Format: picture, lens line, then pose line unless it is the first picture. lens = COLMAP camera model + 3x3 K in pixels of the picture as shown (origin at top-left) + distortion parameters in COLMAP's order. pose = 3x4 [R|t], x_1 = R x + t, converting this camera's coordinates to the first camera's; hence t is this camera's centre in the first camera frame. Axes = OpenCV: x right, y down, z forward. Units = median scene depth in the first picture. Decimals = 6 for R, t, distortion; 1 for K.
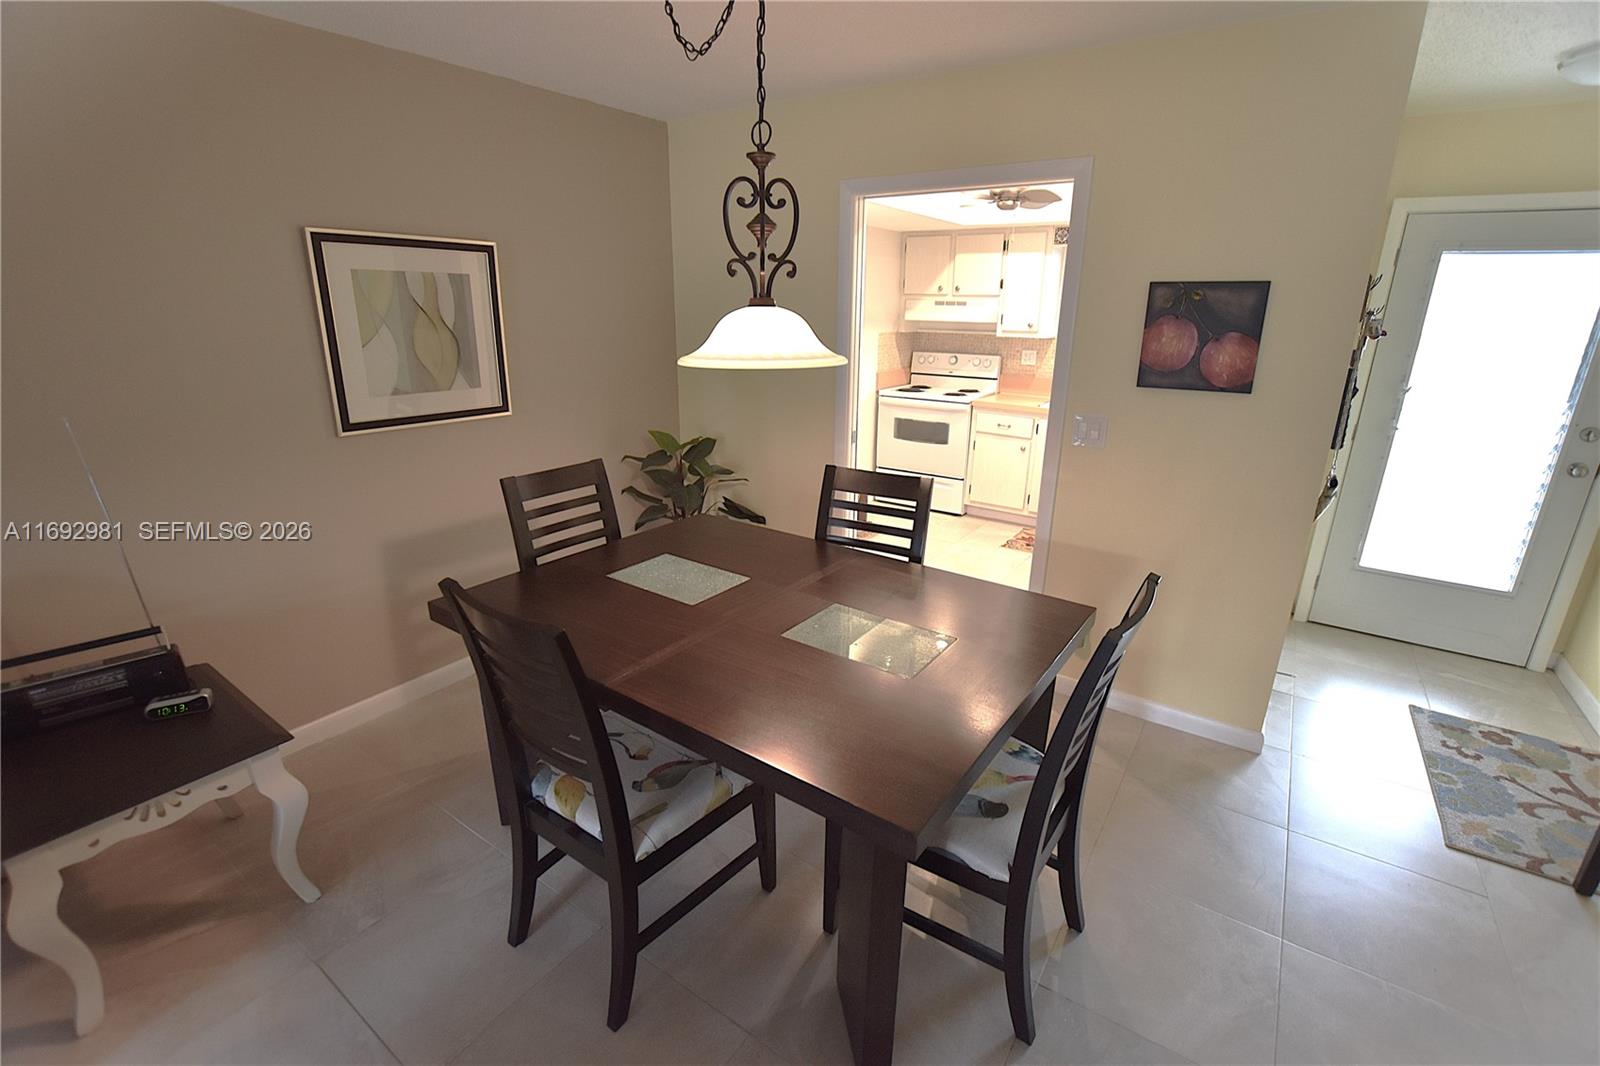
lens RADIAL K [[704.5, 0, 803.4], [0, 704.5, 532.3], [0, 0, 1]] dist [-0.033902, 0.004576]
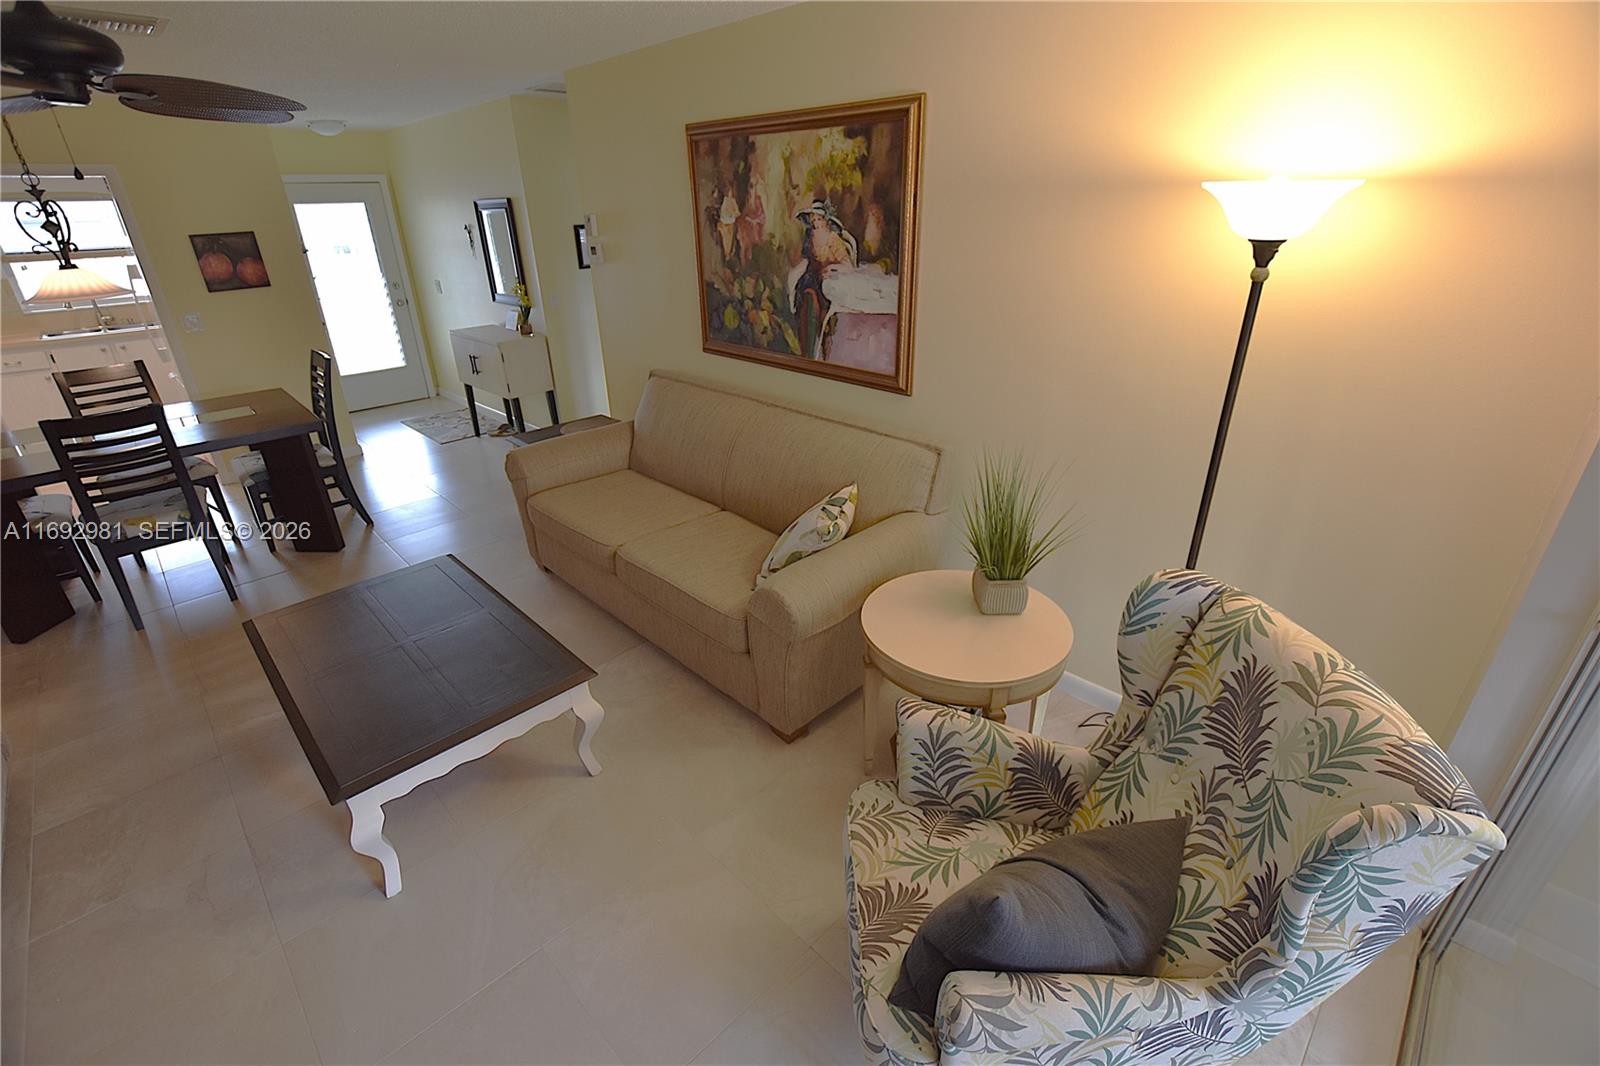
lens RADIAL K [[704.5, 0, 803.4], [0, 704.5, 532.3], [0, 0, 1]] dist [-0.033902, 0.004576]
pose [[0.181710, -0.434138, 0.882330, -1.163632], [0.322784, 0.873884, 0.363507, 0.203363], [-0.928866, 0.218749, 0.298926, -0.906324]]
